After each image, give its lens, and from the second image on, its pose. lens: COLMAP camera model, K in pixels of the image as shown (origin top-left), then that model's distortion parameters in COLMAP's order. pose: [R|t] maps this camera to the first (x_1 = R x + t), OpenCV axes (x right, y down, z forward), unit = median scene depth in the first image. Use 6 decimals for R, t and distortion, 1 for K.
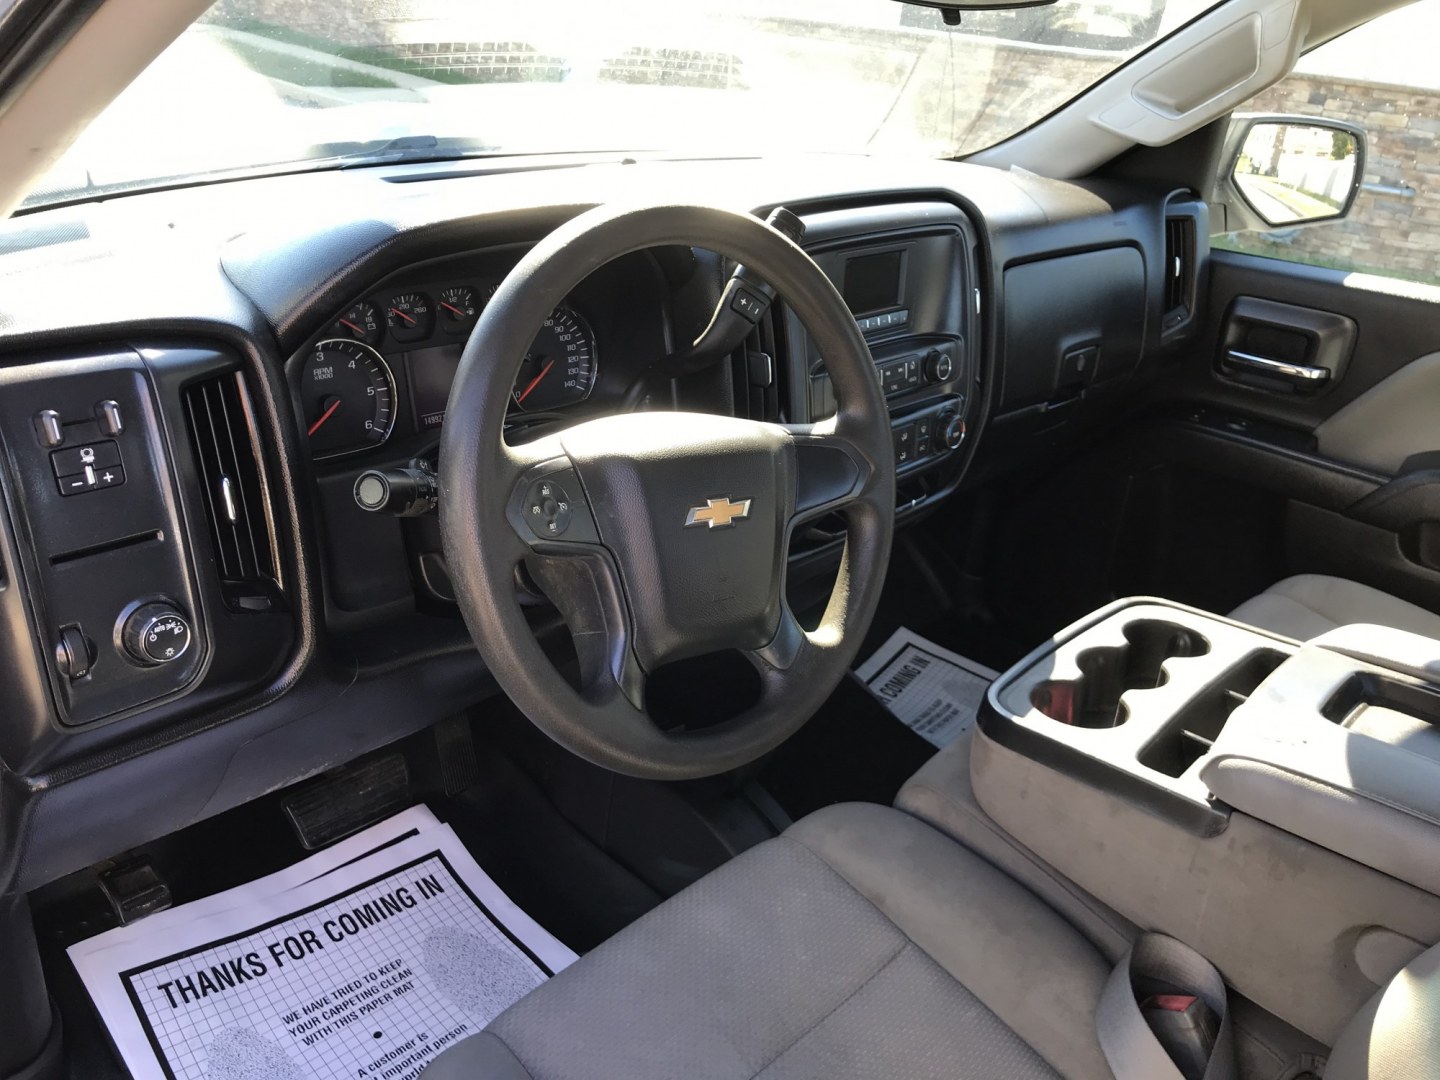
lens RADIAL K [[1162.6, 0, 719.4], [0, 1162.6, 513.0], [0, 0, 1]] dist [-0.002364, -0.003967]
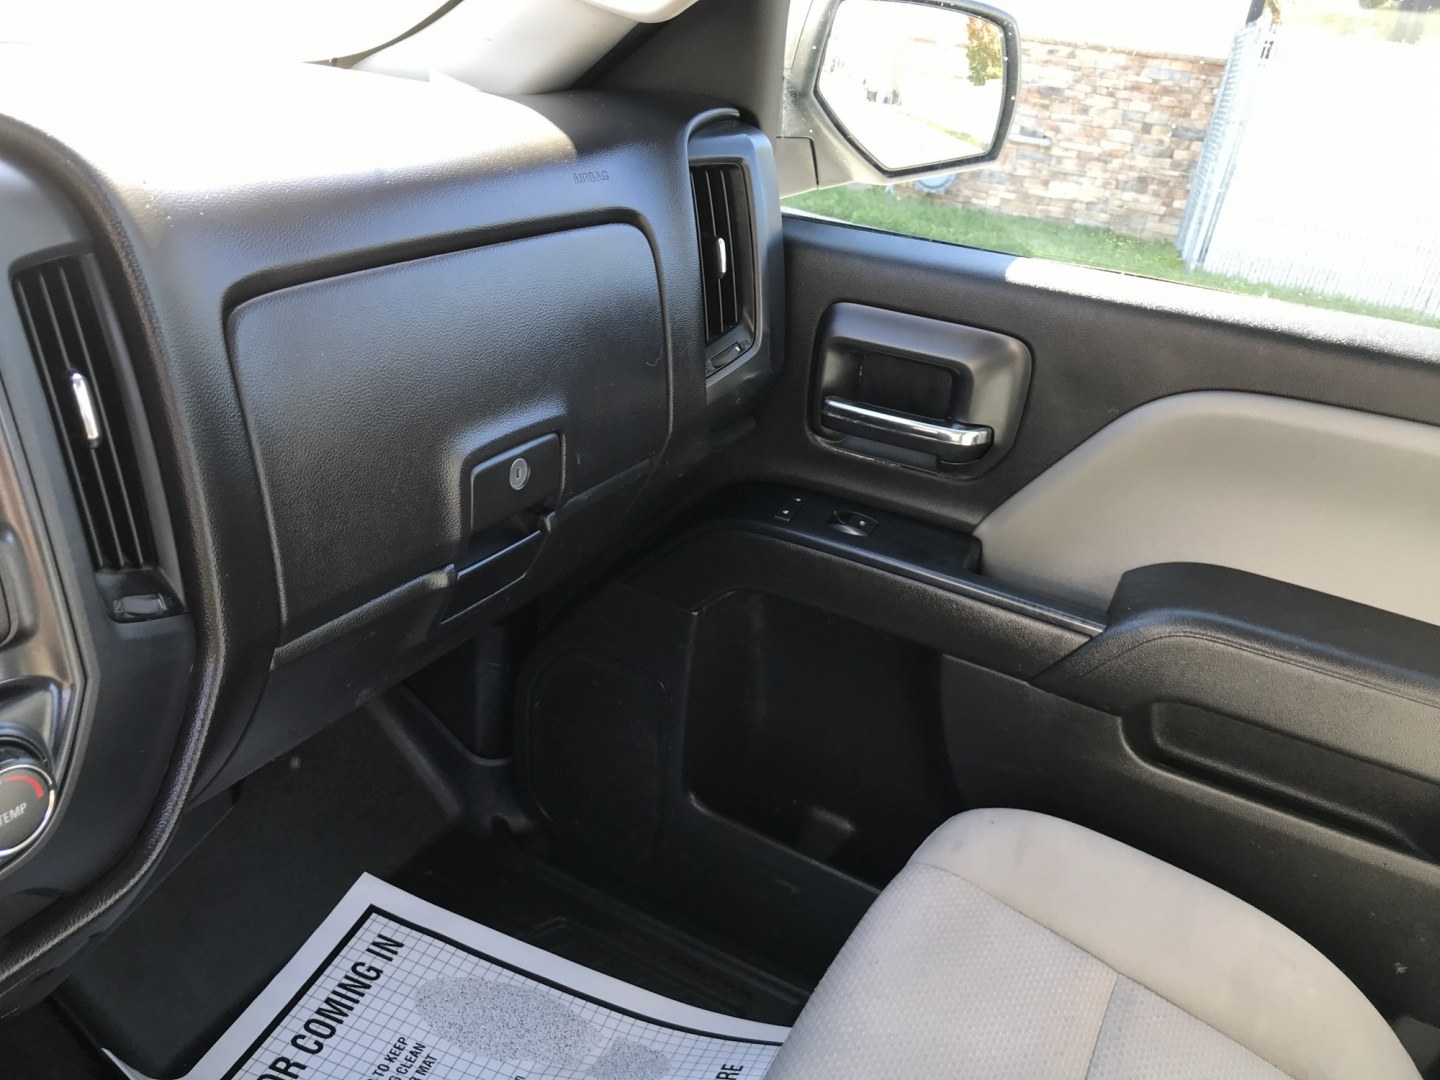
lens RADIAL K [[1180.1, 0, 720.0], [0, 1180.1, 540.0], [0, 0, 1]] dist [0.007485, -0.002463]
pose [[0.964664, -0.094215, 0.246061, 0.239504], [0.081946, 0.994850, 0.059657, -0.110695], [-0.250415, -0.037386, 0.967417, 0.453549]]
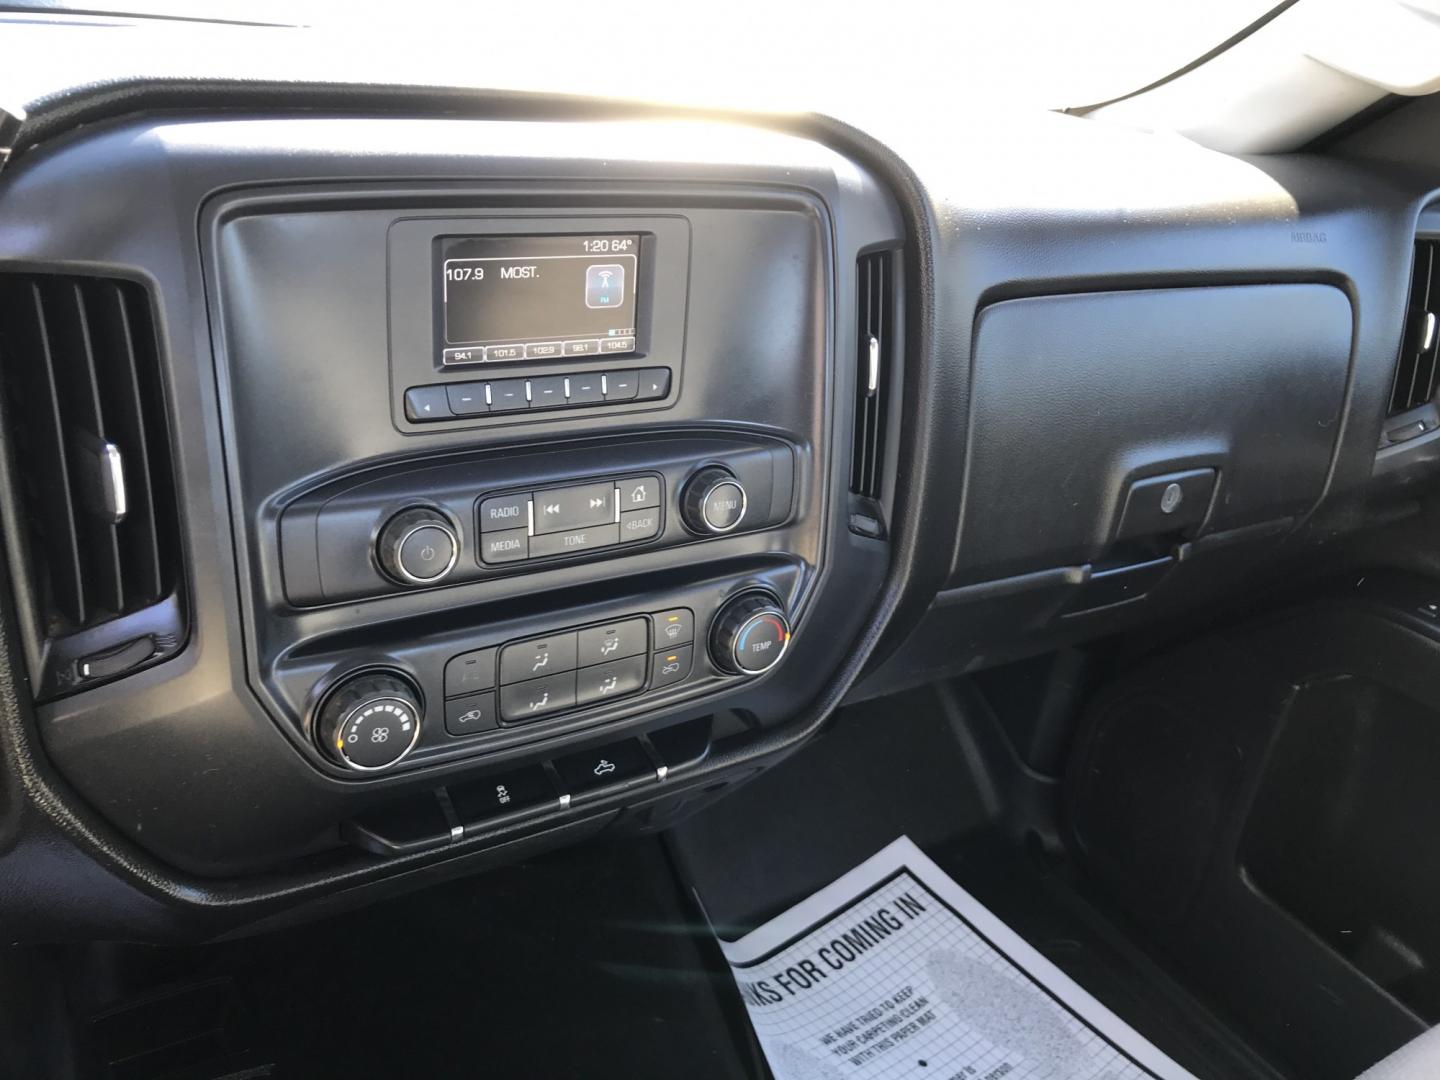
lens RADIAL K [[1192.2, 0, 720.0], [0, 1192.2, 540.0], [0, 0, 1]] dist [0.008131, -0.005861]
pose [[0.967370, 0.146586, -0.206658, 0.204831], [-0.142104, 0.989180, 0.036452, -0.090658], [0.209765, -0.005896, 0.977734, 0.393649]]
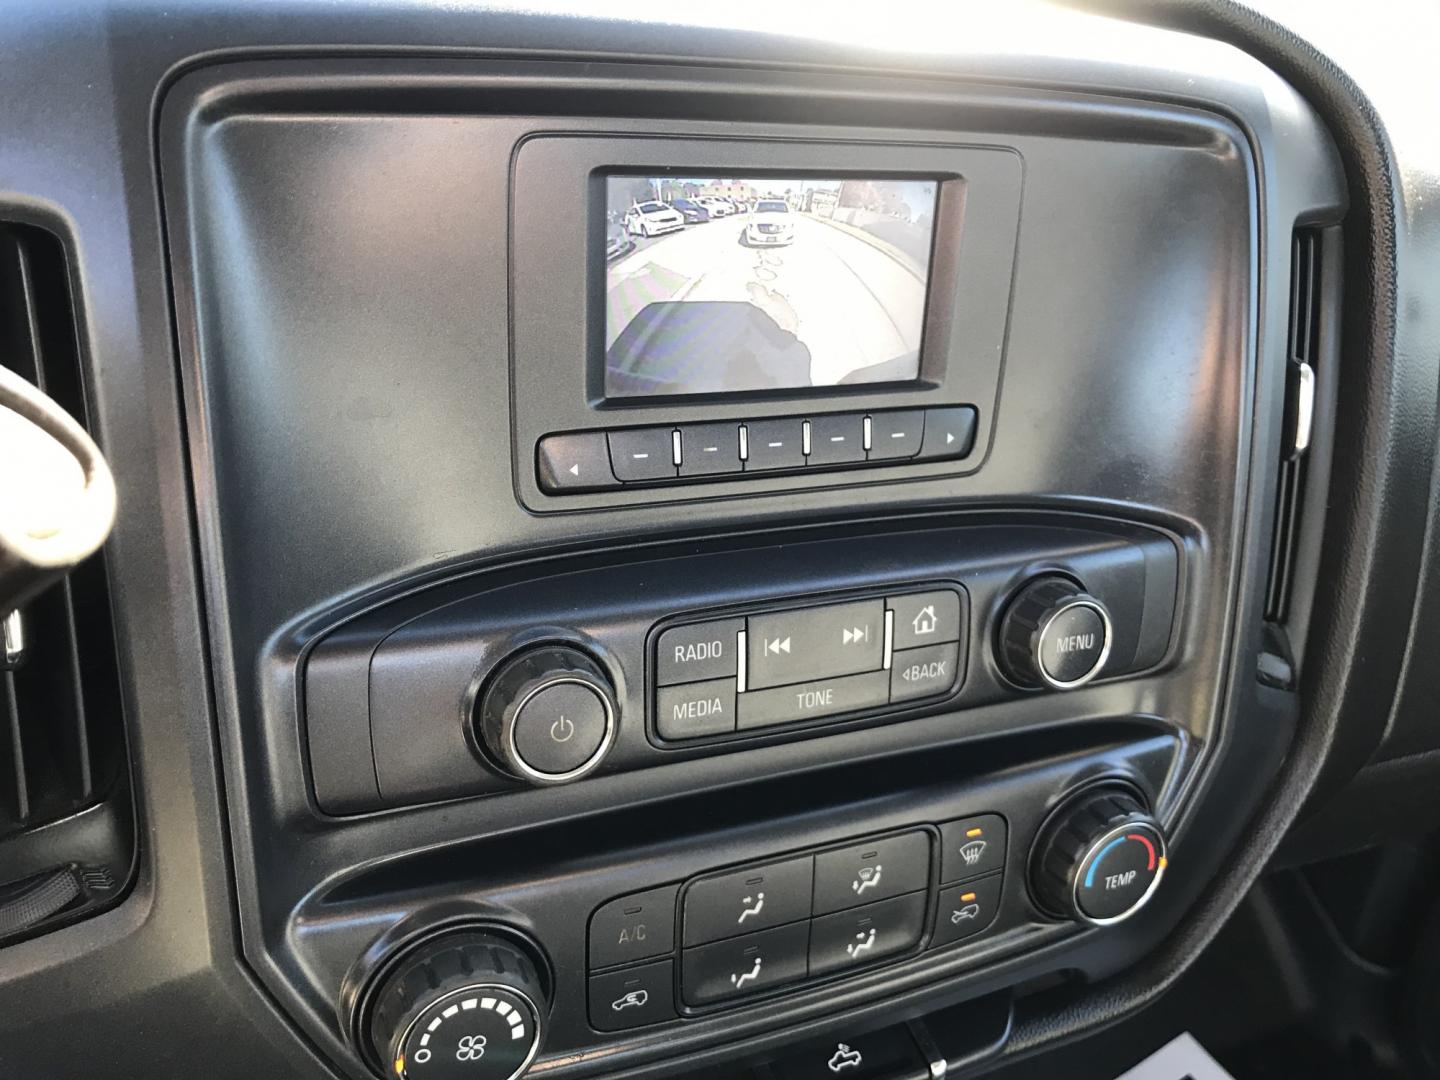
lens RADIAL K [[1234.0, 0, 715.6], [0, 1234.0, 601.6], [0, 0, 1]] dist [0.001847, -0.002727]
pose [[0.920780, 0.168295, -0.351910, 0.151548], [-0.161417, 0.985668, 0.049027, -0.095310], [0.355117, 0.011661, 0.934749, 0.513529]]
